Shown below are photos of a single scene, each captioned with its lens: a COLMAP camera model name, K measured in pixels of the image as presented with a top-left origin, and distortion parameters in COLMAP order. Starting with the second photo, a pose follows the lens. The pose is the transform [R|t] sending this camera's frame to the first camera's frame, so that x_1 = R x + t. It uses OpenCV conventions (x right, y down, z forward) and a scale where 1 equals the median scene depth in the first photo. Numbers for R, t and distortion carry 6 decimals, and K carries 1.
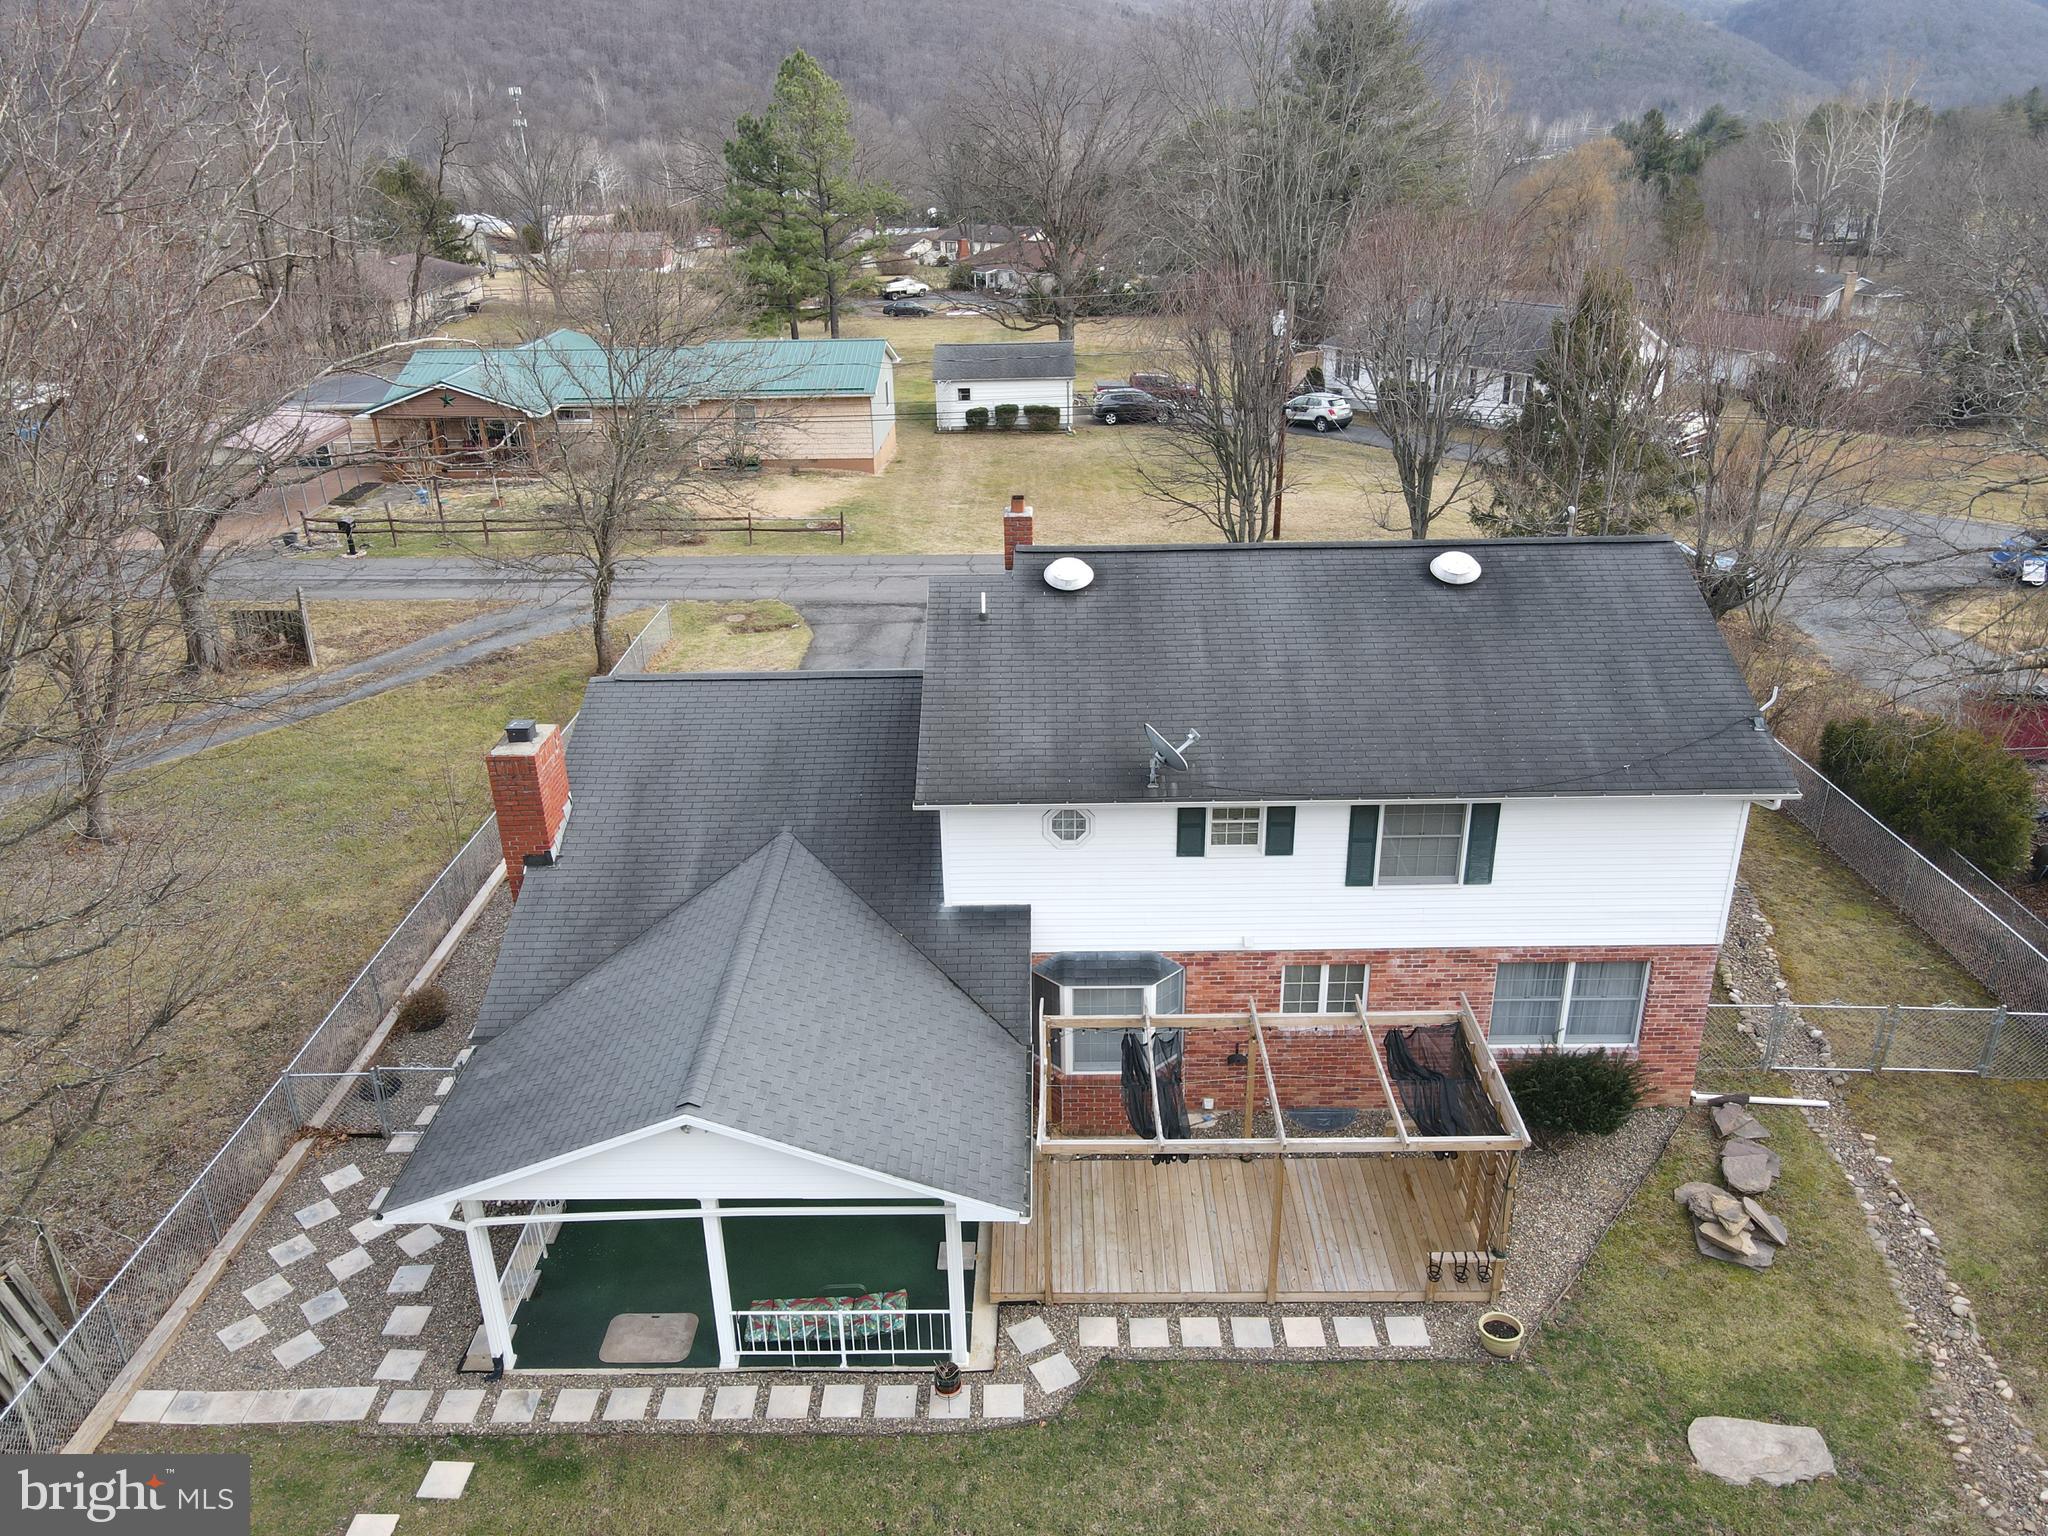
lens RADIAL K [[1497.3, 0, 1017.8], [0, 1497.3, 772.7], [0, 0, 1]] dist [0.002684, 0.024116]
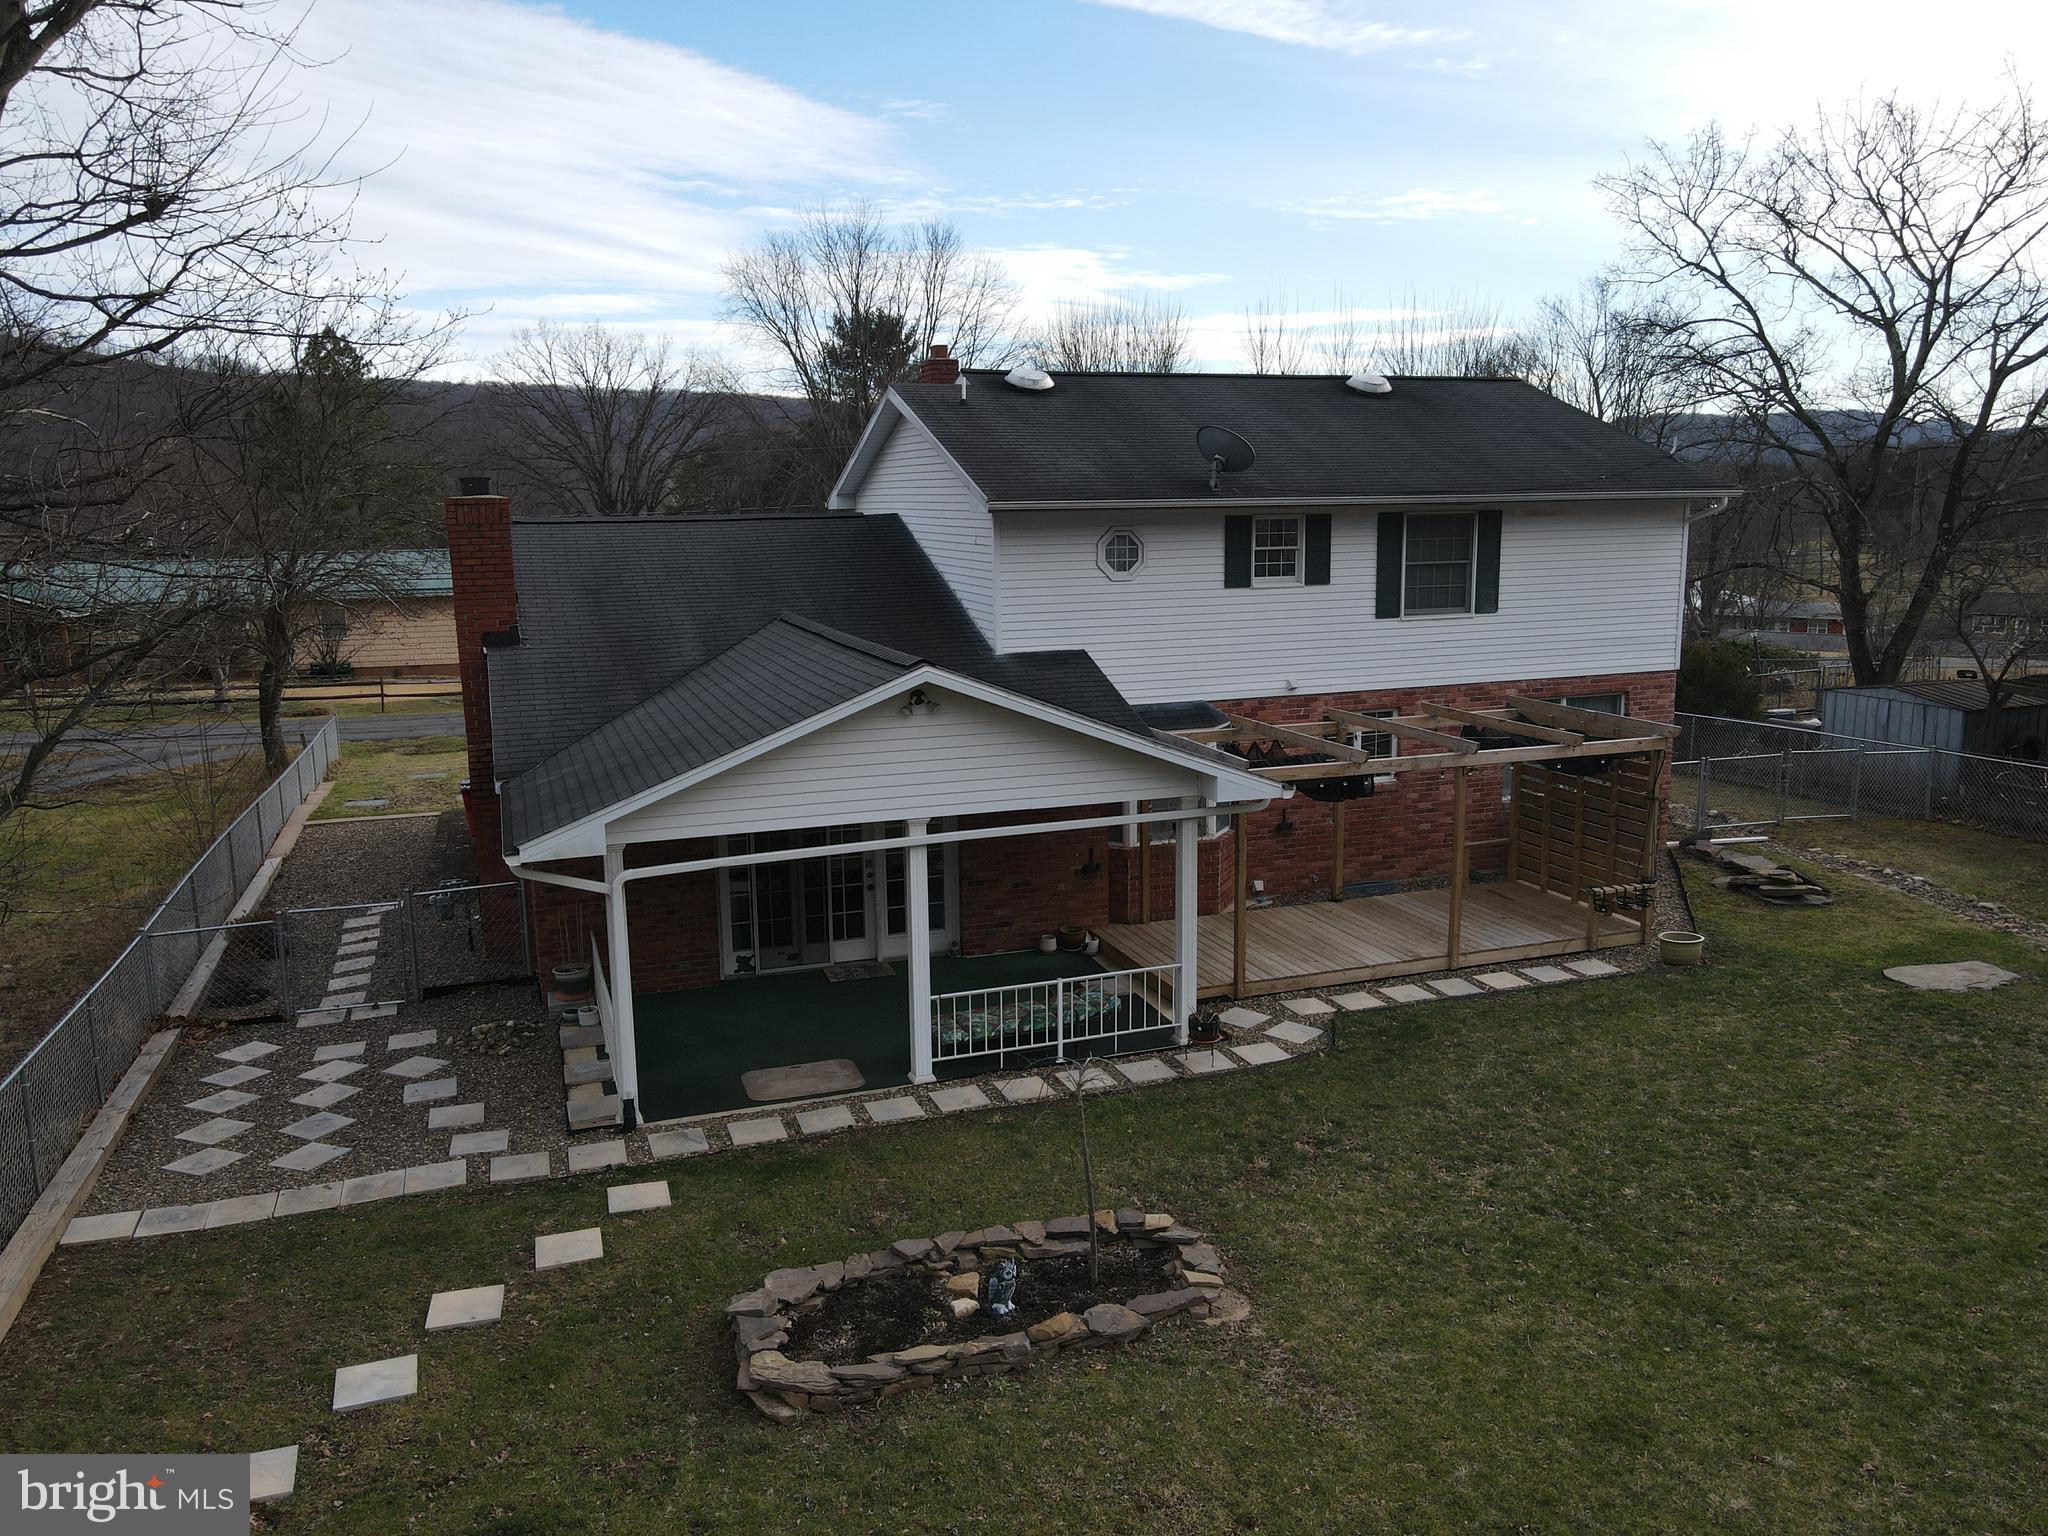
lens RADIAL K [[1497.3, 0, 1016.8], [0, 1497.3, 778.2], [0, 0, 1]] dist [0.002684, 0.024116]
pose [[0.937481, -0.054903, 0.343679, -0.363092], [0.138373, 0.964875, -0.223314, 0.376128], [-0.319346, 0.256909, 0.912149, 0.194593]]
